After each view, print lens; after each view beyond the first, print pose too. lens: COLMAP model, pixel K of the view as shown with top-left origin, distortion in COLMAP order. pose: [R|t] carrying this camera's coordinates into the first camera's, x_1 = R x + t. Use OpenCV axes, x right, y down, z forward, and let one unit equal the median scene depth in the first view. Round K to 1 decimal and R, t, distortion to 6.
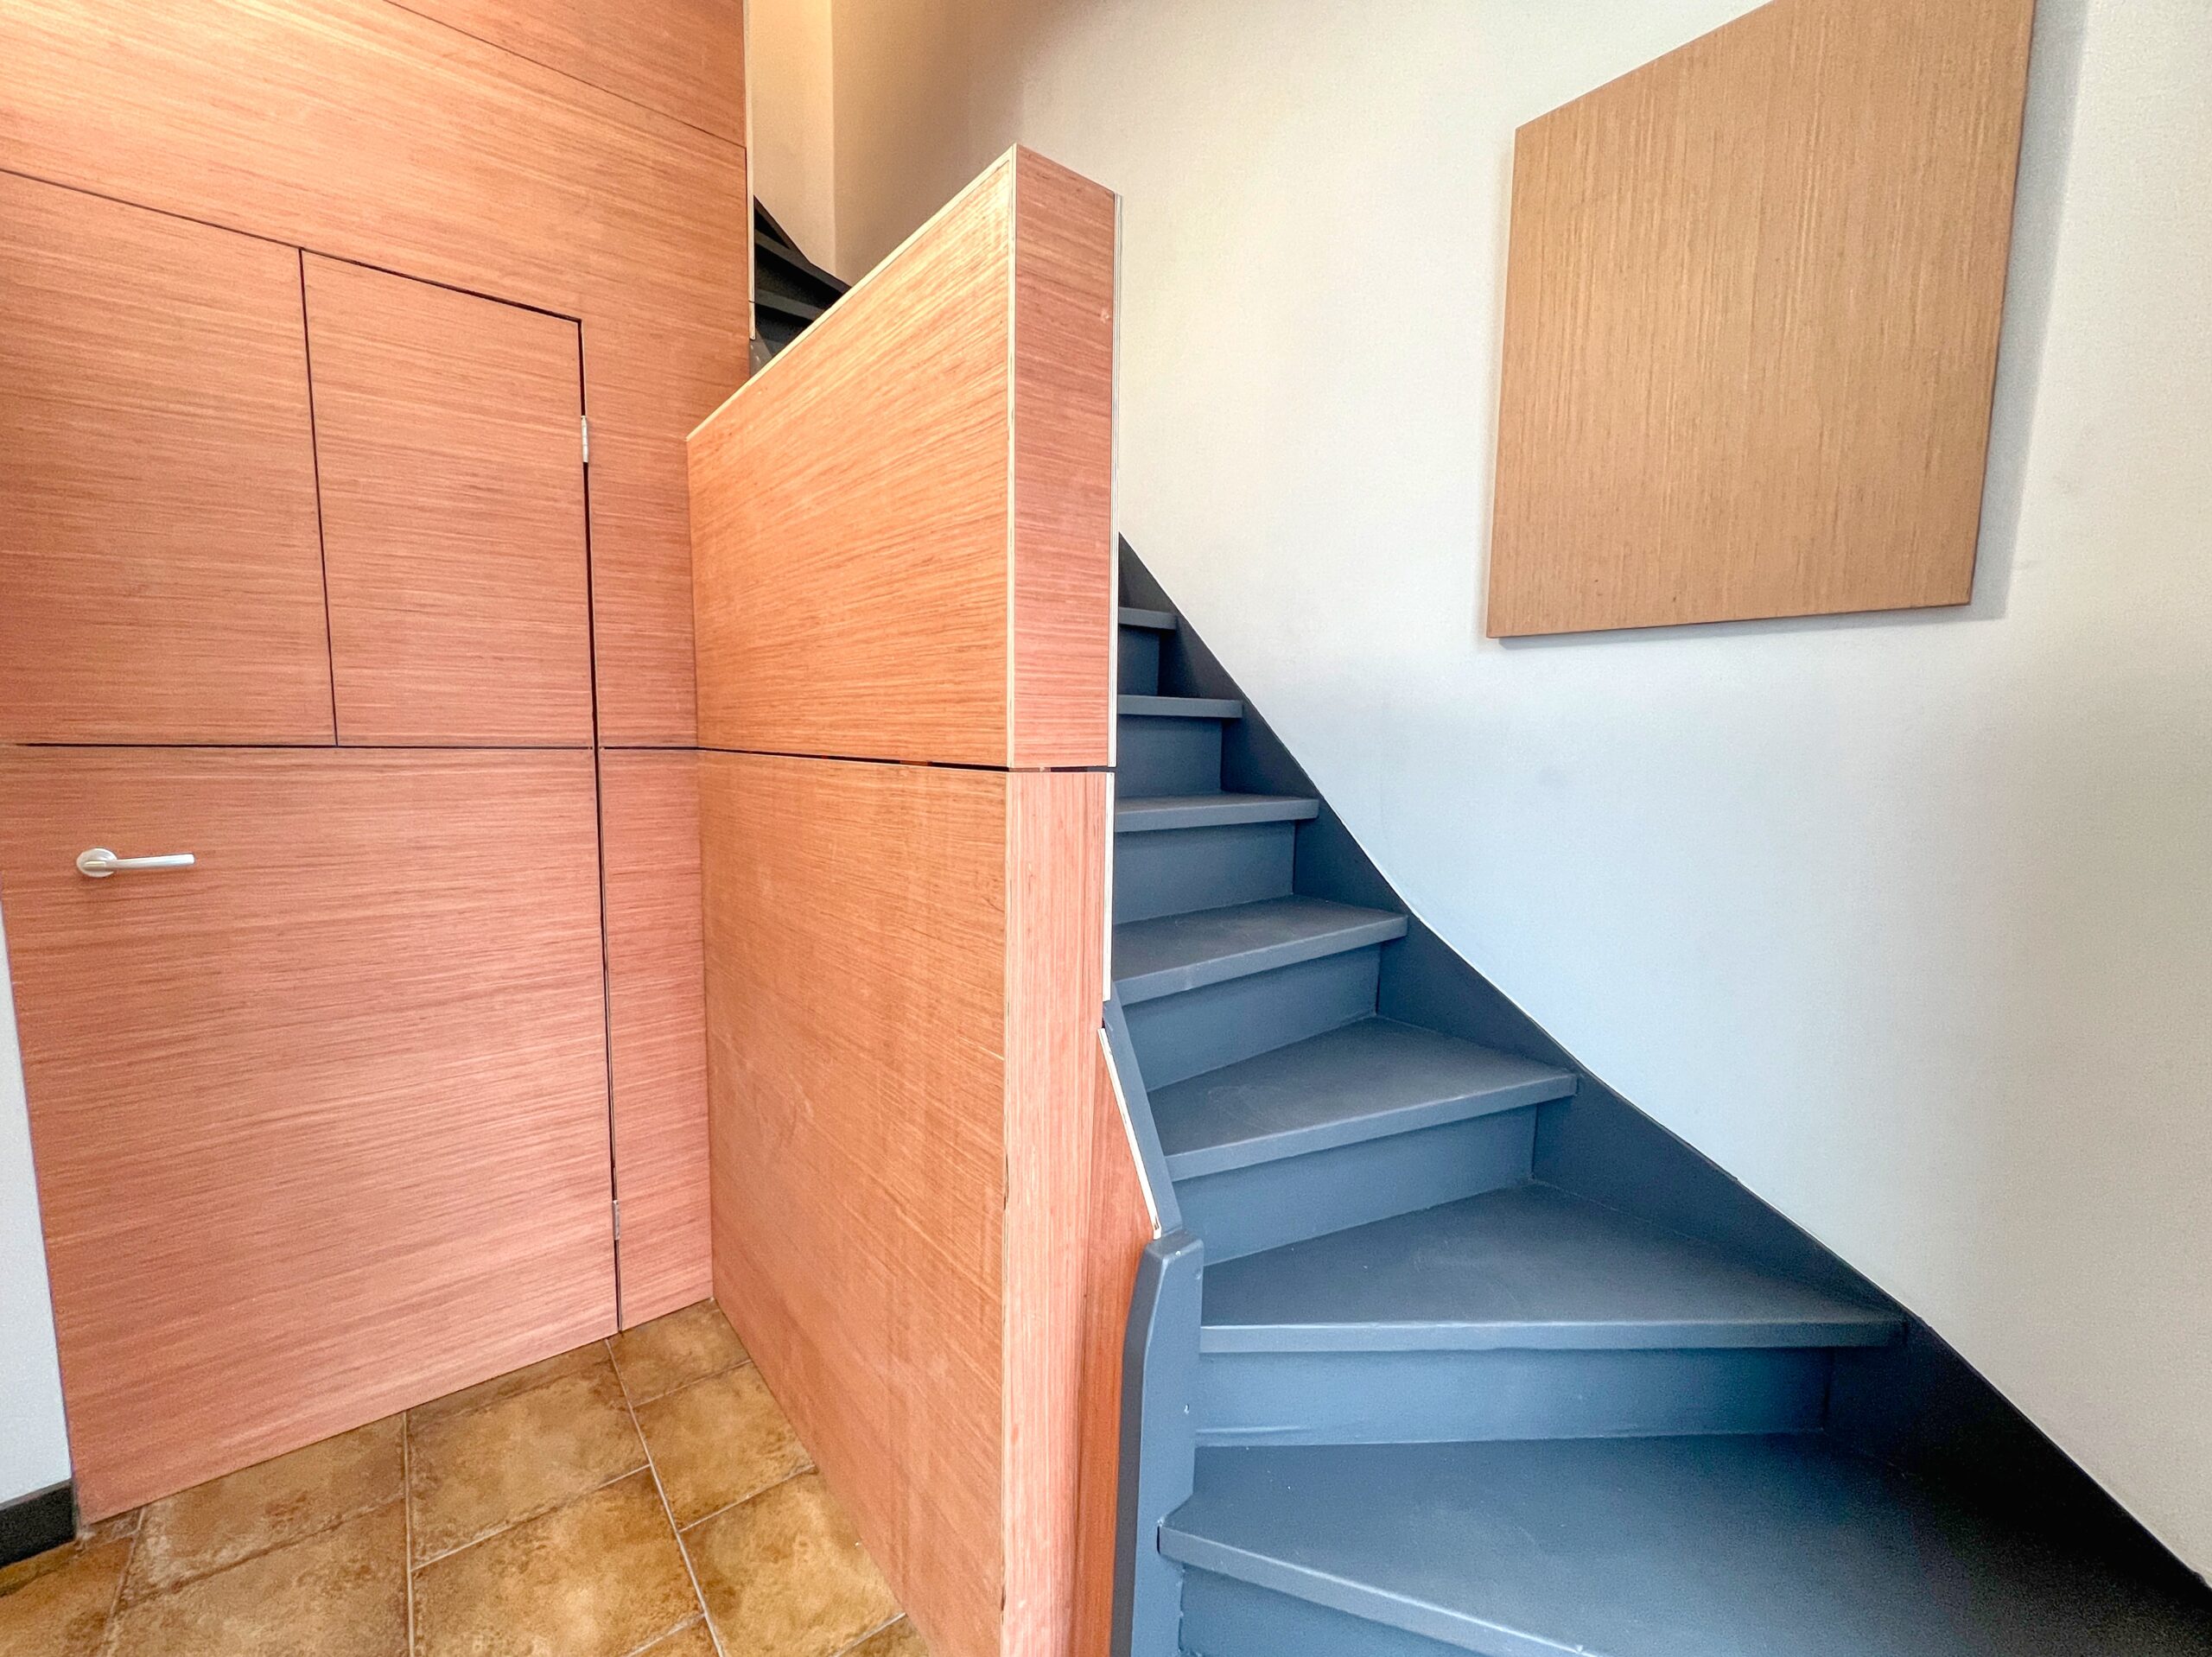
lens RADIAL K [[905.0, 0, 1105.1], [0, 905.0, 829.4], [0, 0, 1]] dist [-0.002224, 0.000513]
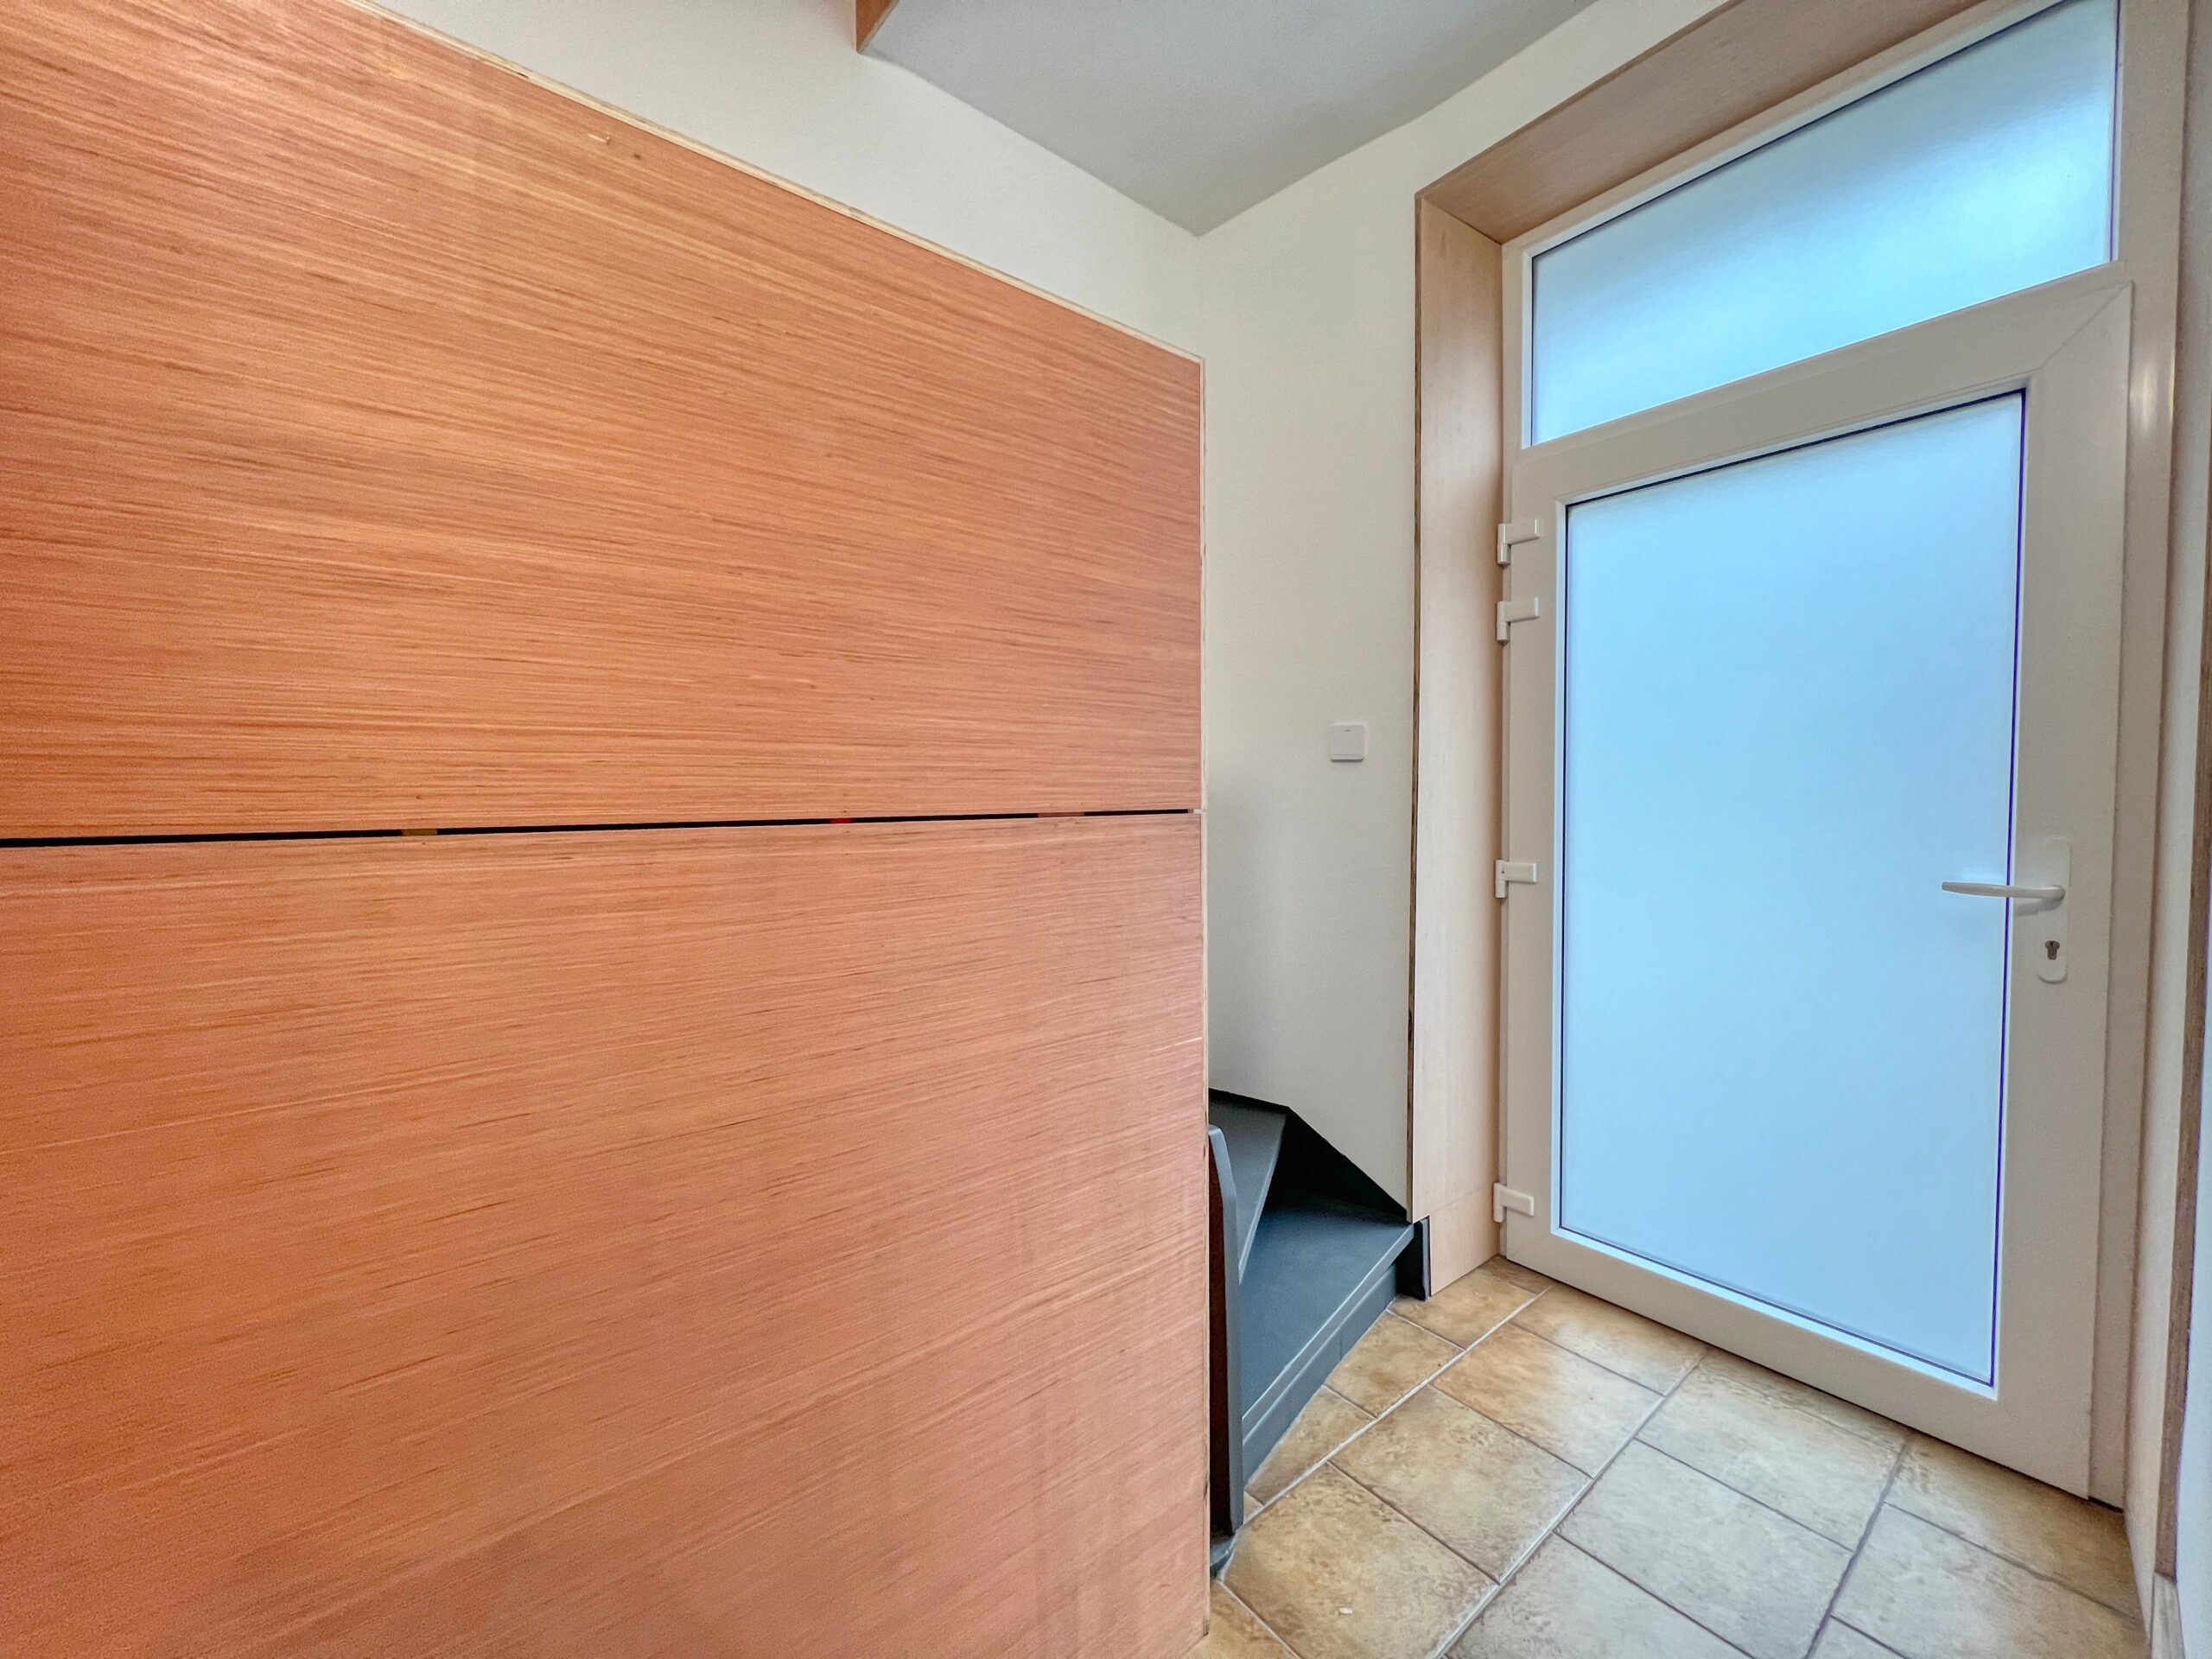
lens RADIAL K [[888.0, 0, 1107.2], [0, 888.0, 825.8], [0, 0, 1]] dist [-0.000578, 0.001552]
pose [[-0.002880, -0.052793, 0.998601, -1.199652], [0.105858, 0.992978, 0.052801, -0.109609], [-0.994377, 0.105862, 0.002729, 0.979258]]
